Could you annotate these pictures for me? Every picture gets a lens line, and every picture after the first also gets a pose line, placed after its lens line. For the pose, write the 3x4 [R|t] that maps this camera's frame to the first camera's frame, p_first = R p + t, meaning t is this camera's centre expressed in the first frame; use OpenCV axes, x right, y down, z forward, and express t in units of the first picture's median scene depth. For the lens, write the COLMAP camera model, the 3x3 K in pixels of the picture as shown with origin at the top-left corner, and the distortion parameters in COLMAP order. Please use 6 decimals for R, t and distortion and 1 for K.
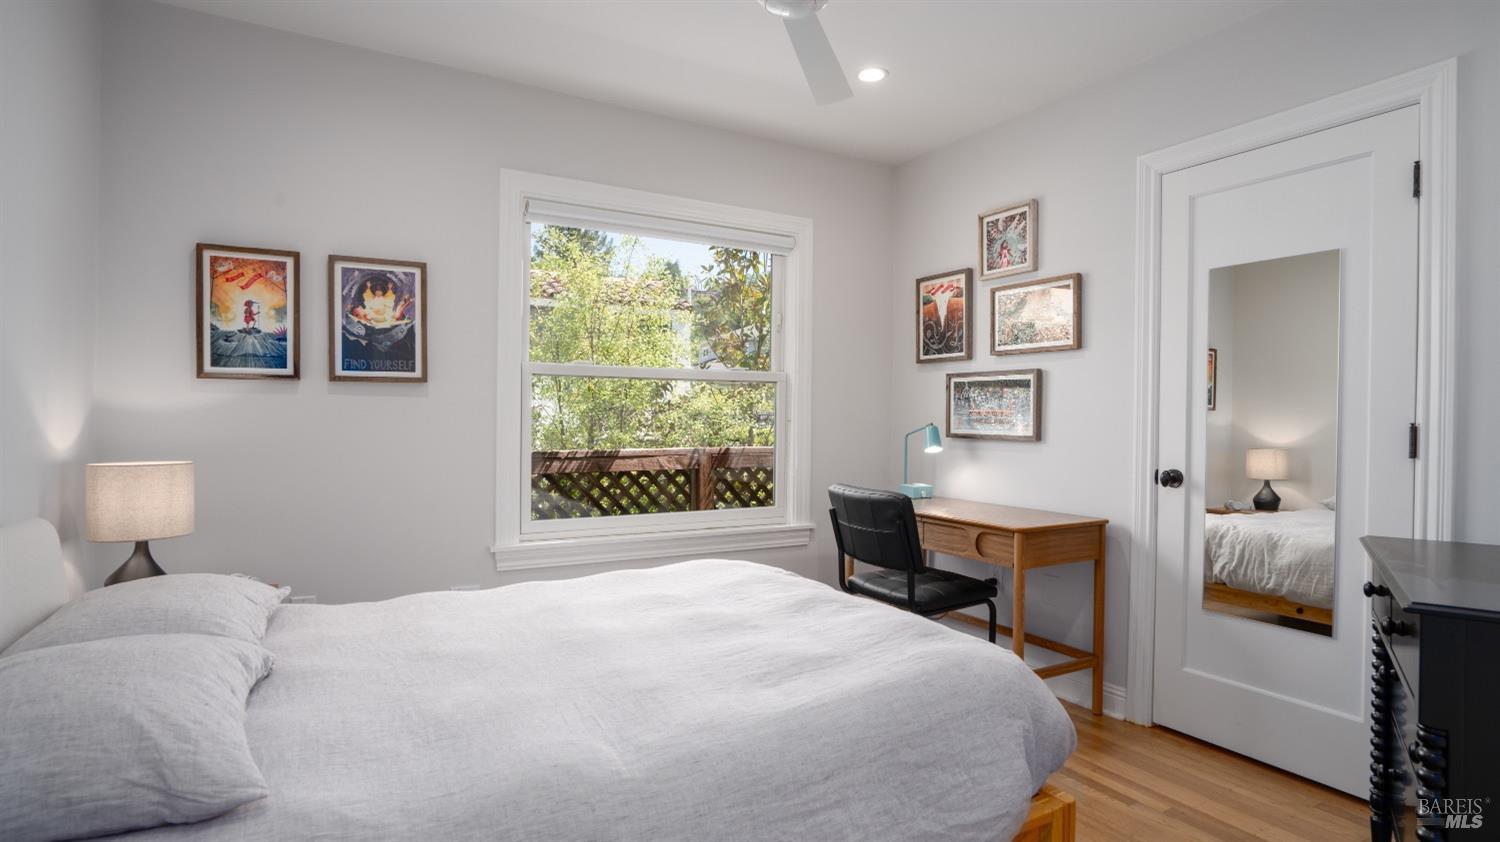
lens RADIAL K [[762.4, 0, 743.6], [0, 762.4, 425.1], [0, 0, 1]] dist [-0.012335, 0.000321]
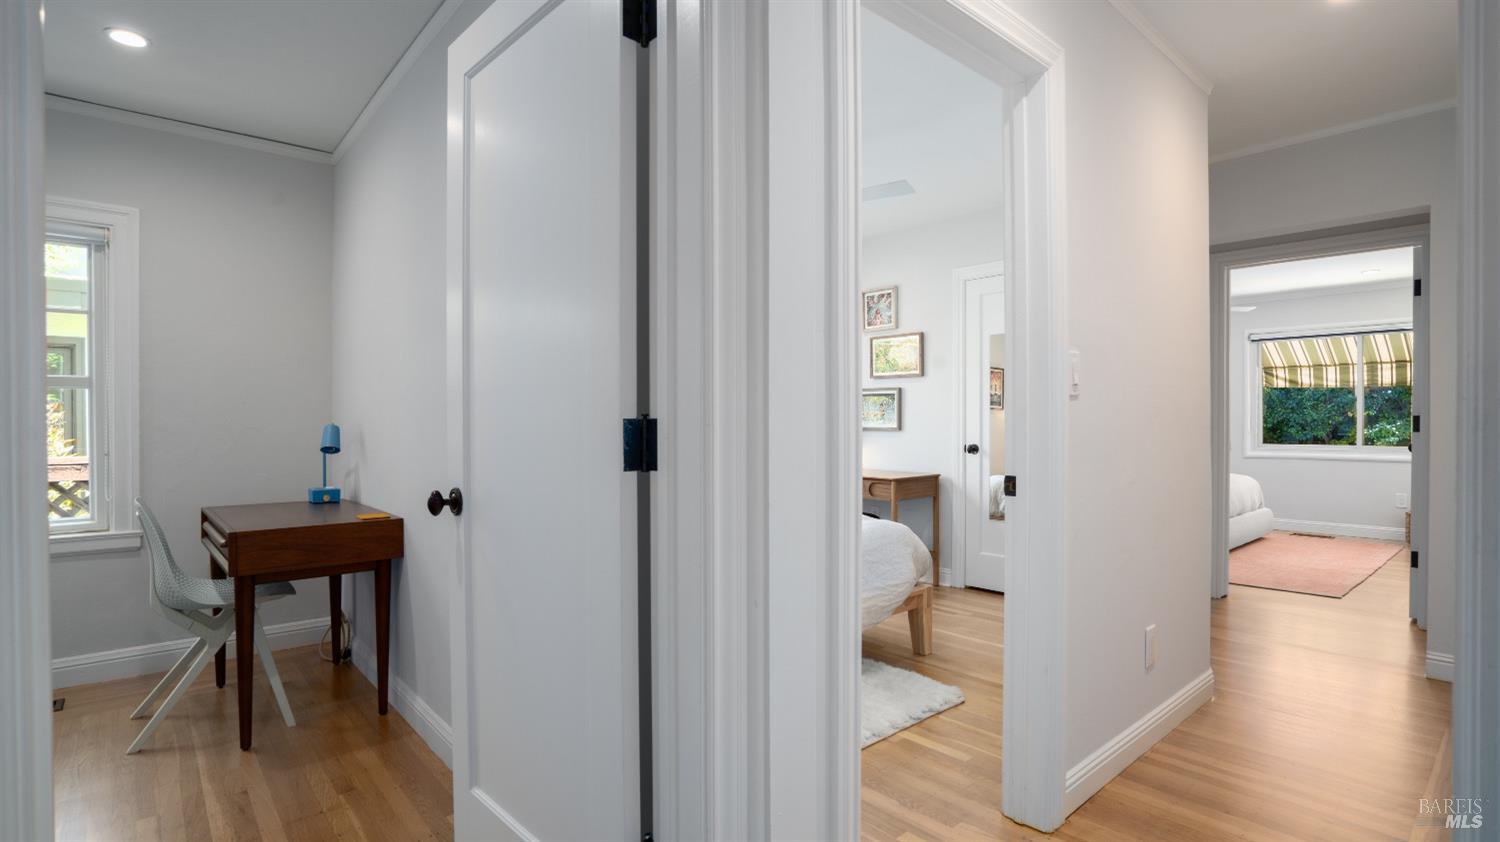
lens RADIAL K [[740.7, 0, 733.7], [0, 740.7, 419.9], [0, 0, 1]] dist [-0.033206, 0.007727]
pose [[0.981949, -0.006829, 0.189023, -0.291692], [0.009615, 0.999858, -0.013822, 0.017231], [-0.188901, 0.015390, 0.981875, -0.551020]]
